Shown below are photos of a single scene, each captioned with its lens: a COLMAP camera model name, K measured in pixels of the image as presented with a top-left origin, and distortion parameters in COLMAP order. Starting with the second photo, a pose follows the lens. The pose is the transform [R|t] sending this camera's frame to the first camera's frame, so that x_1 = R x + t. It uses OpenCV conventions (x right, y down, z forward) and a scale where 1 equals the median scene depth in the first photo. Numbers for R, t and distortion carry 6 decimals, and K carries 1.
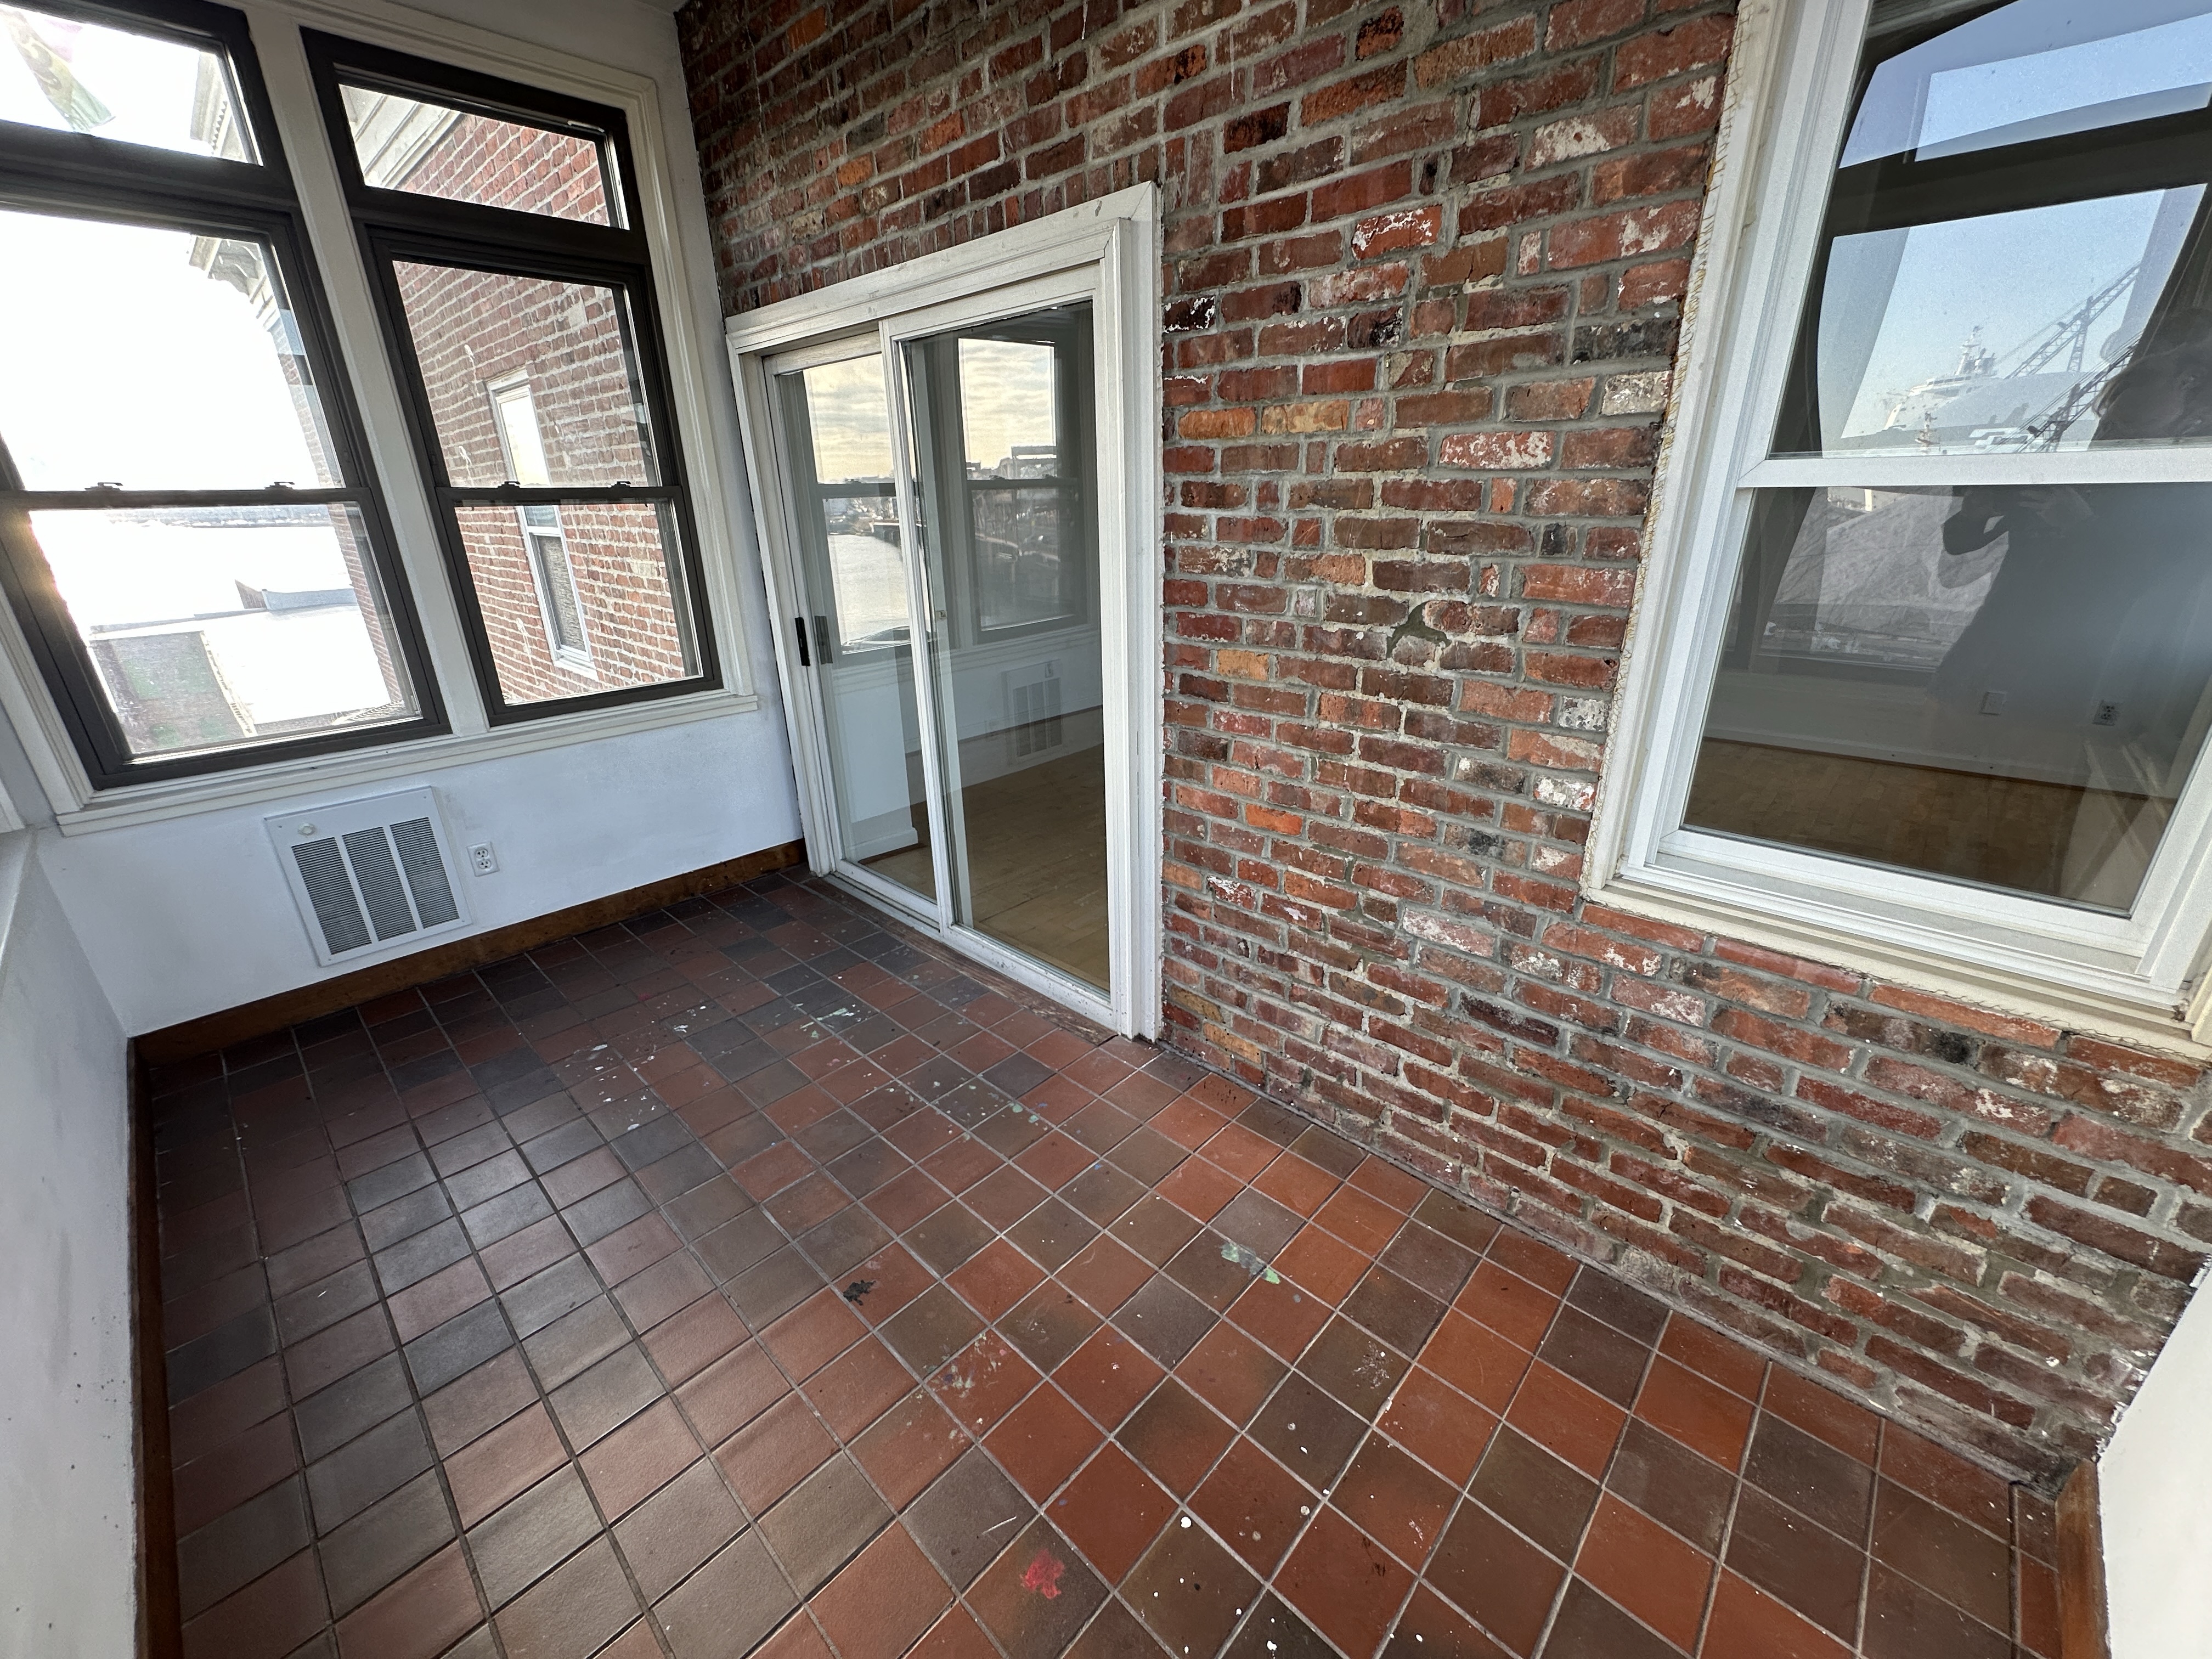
lens RADIAL K [[880.9, 0, 1108.9], [0, 880.9, 828.9], [0, 0, 1]] dist [0.000008, -0.000101]
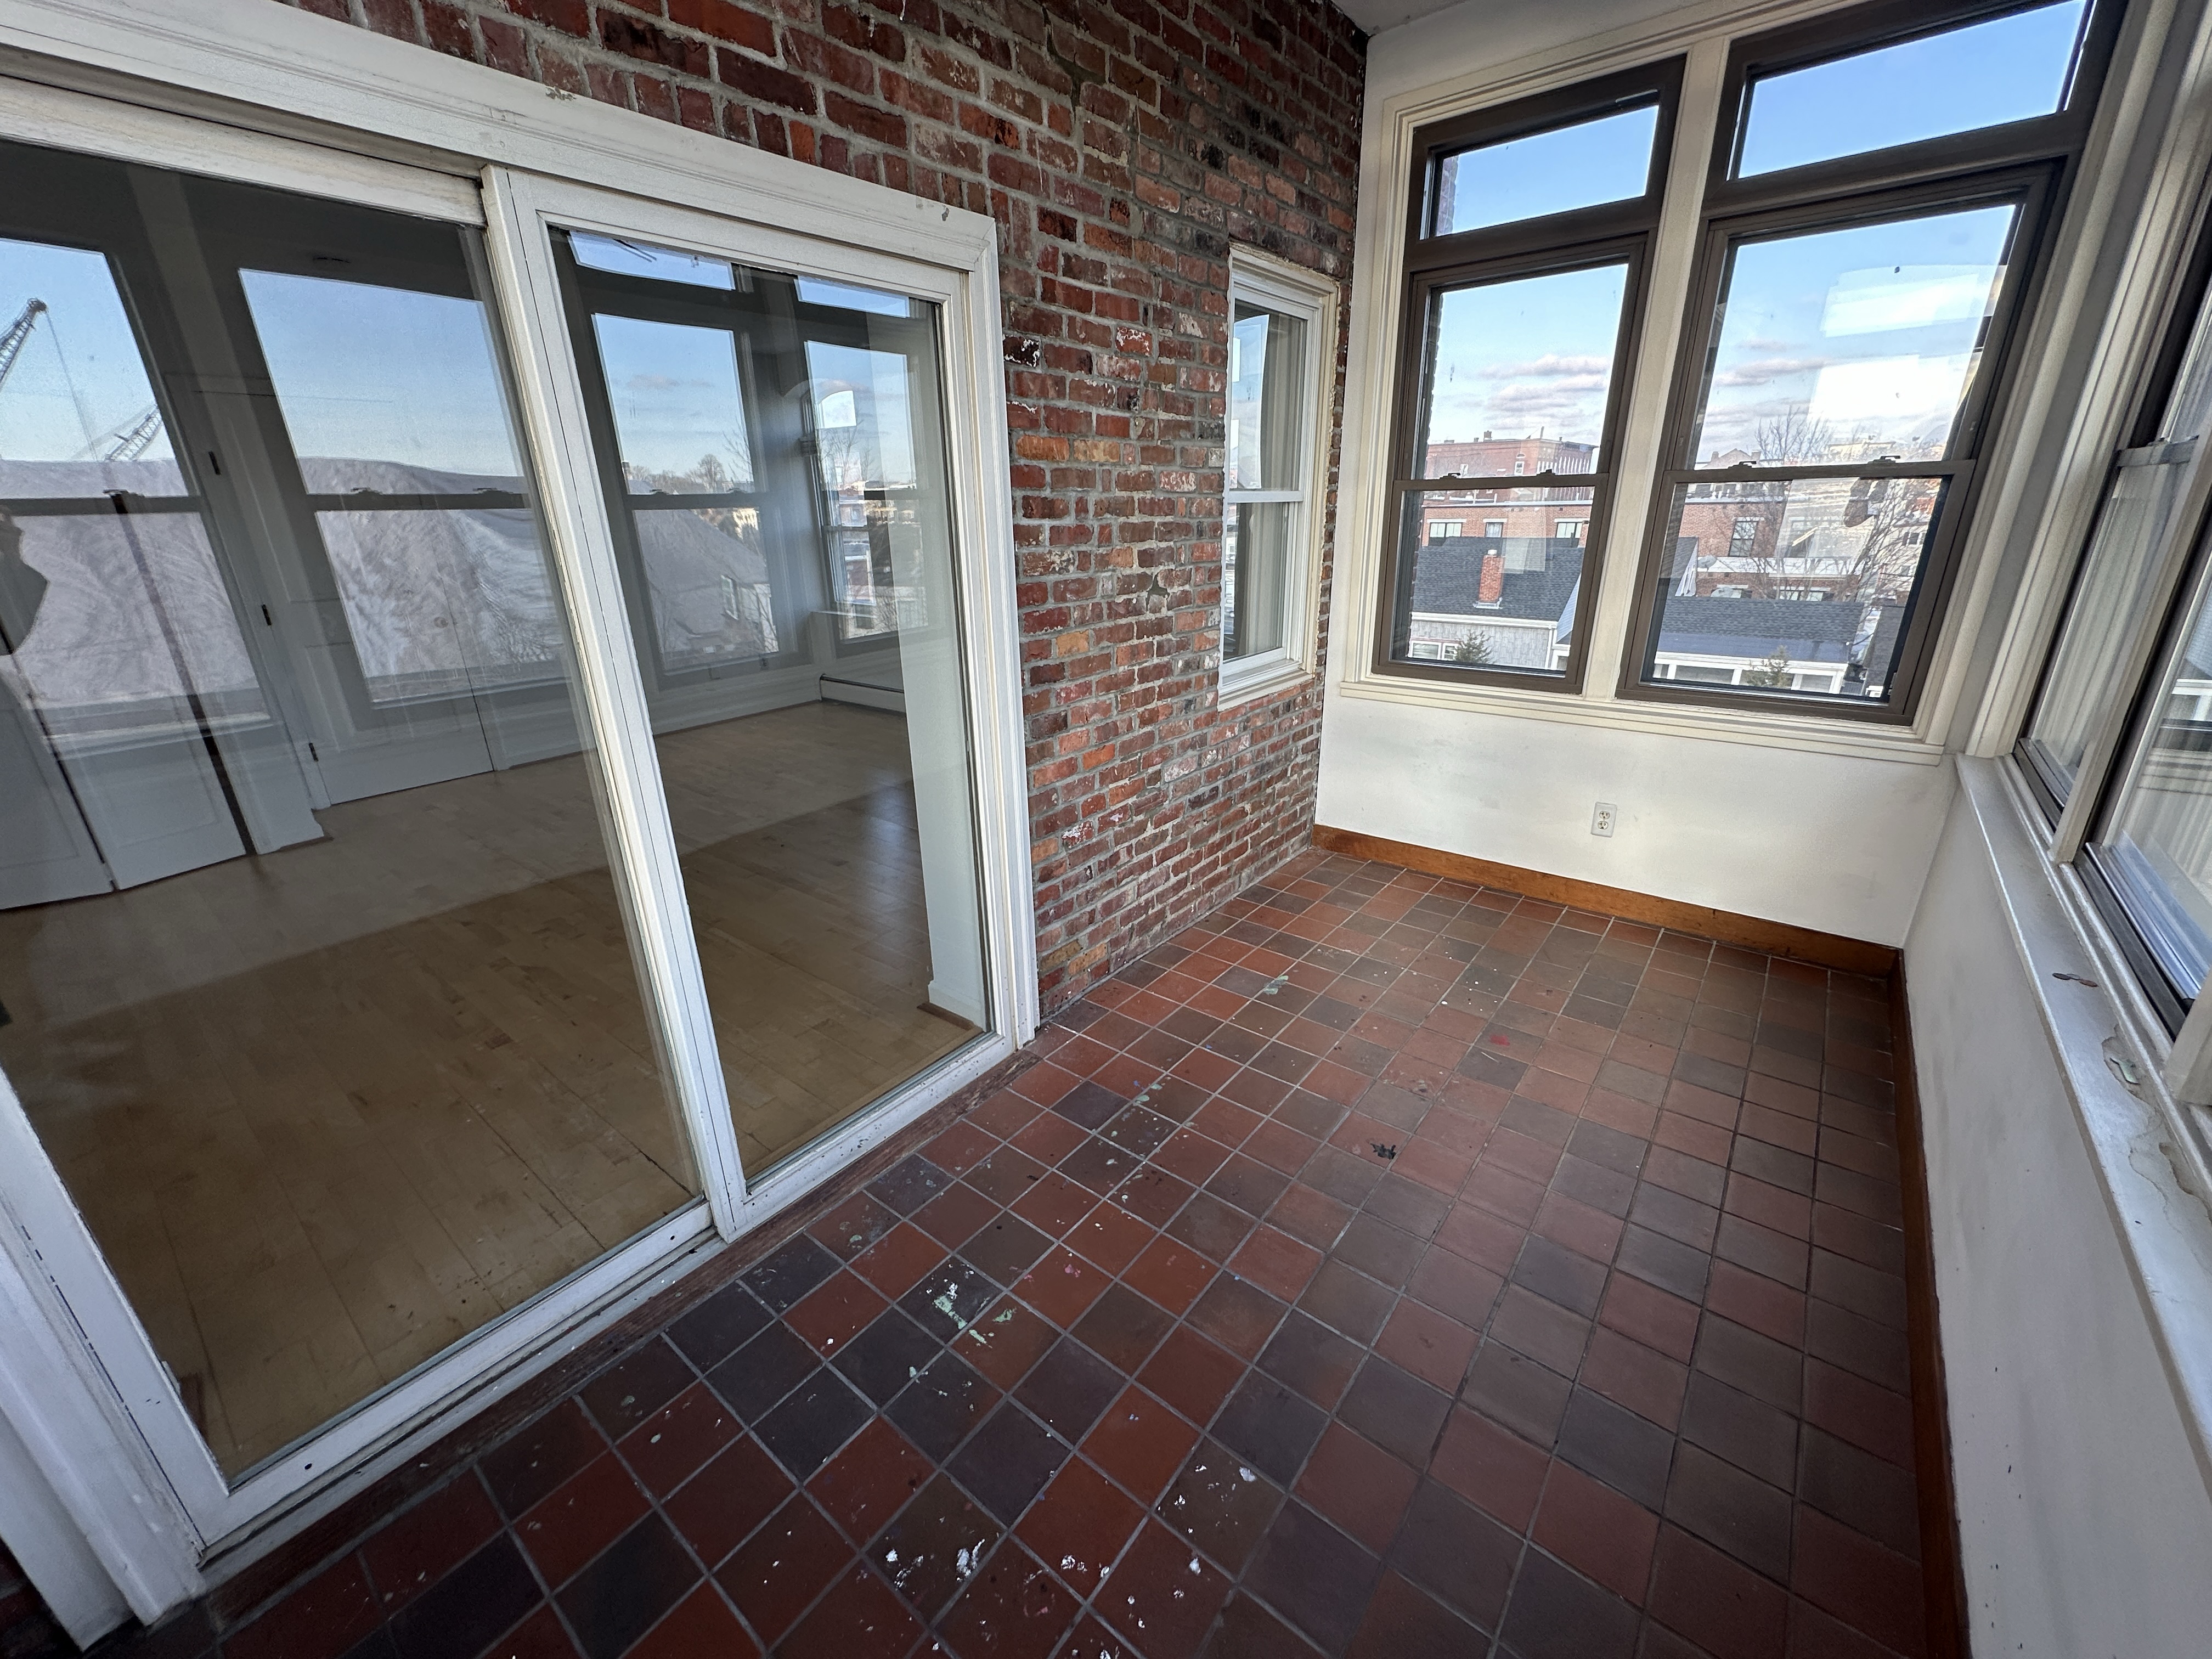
lens RADIAL K [[880.9, 0, 1108.9], [0, 880.9, 828.9], [0, 0, 1]] dist [0.000008, -0.000101]
pose [[-0.084468, -0.325938, 0.941610, -1.208766], [0.377584, 0.864042, 0.332959, -0.388950], [-0.922115, 0.383661, 0.050085, 1.086660]]
